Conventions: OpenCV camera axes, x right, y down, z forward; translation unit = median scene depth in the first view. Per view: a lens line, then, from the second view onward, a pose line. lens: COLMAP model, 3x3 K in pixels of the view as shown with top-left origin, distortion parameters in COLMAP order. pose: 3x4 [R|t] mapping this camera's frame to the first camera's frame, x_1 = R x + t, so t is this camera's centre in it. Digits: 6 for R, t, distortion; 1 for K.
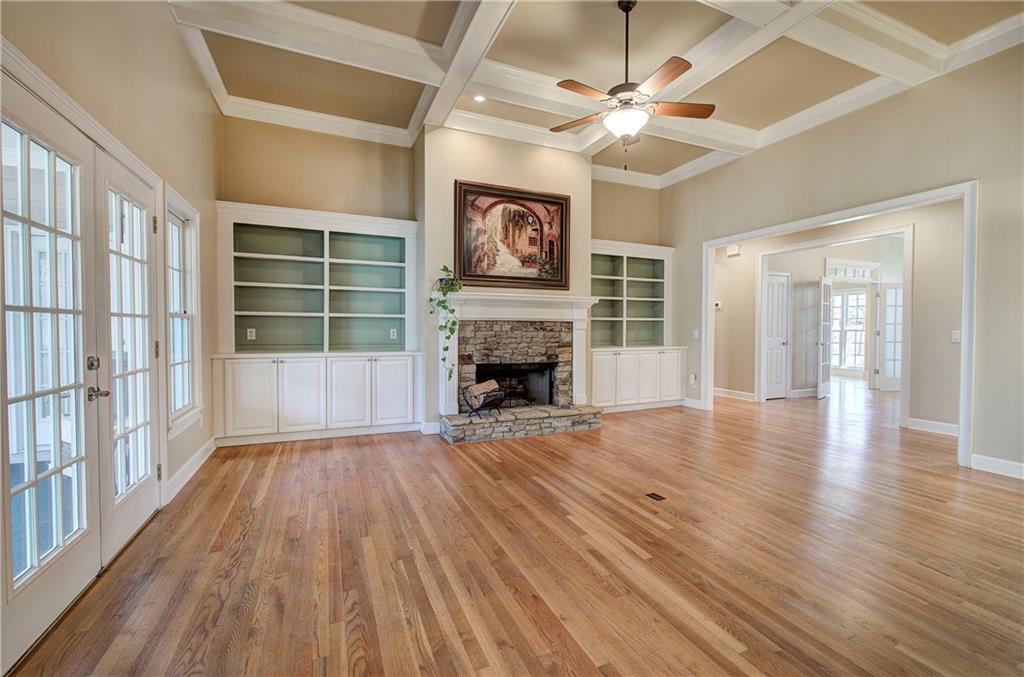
lens RADIAL K [[433.3, 0, 512.0], [0, 433.3, 337.8], [0, 0, 1]] dist [-0.003168, 0.000108]
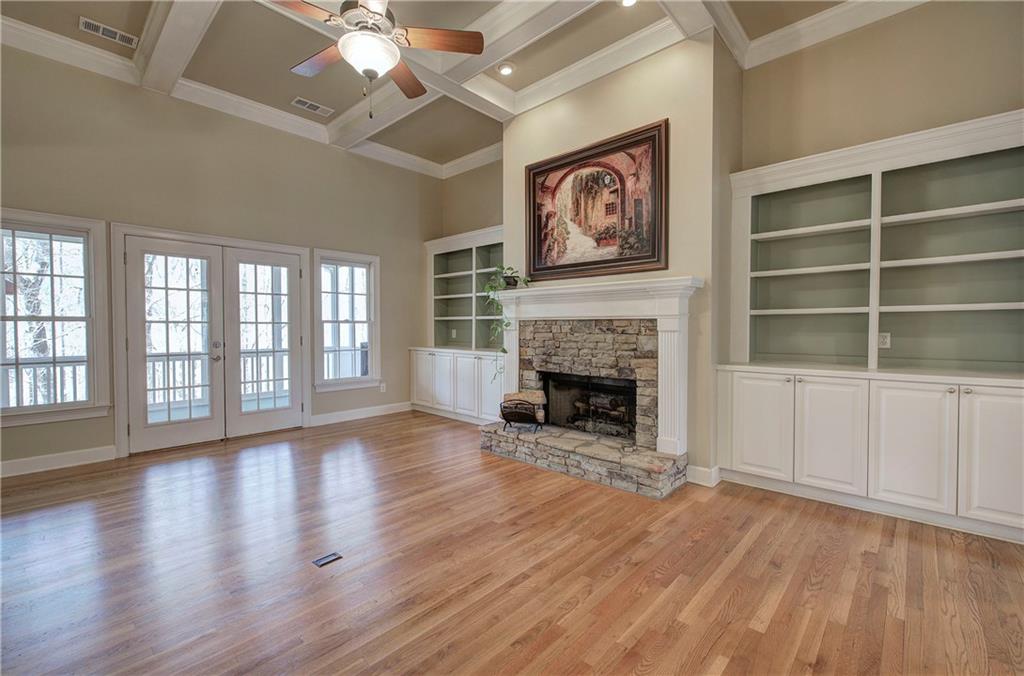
lens RADIAL K [[433.3, 0, 512.7], [0, 433.3, 336.5], [0, 0, 1]] dist [-0.003168, 0.000108]
pose [[0.404336, 0.017656, -0.914440, 0.658095], [-0.016509, 0.999792, 0.012005, -0.016495], [0.914461, 0.010243, 0.404544, 0.573909]]
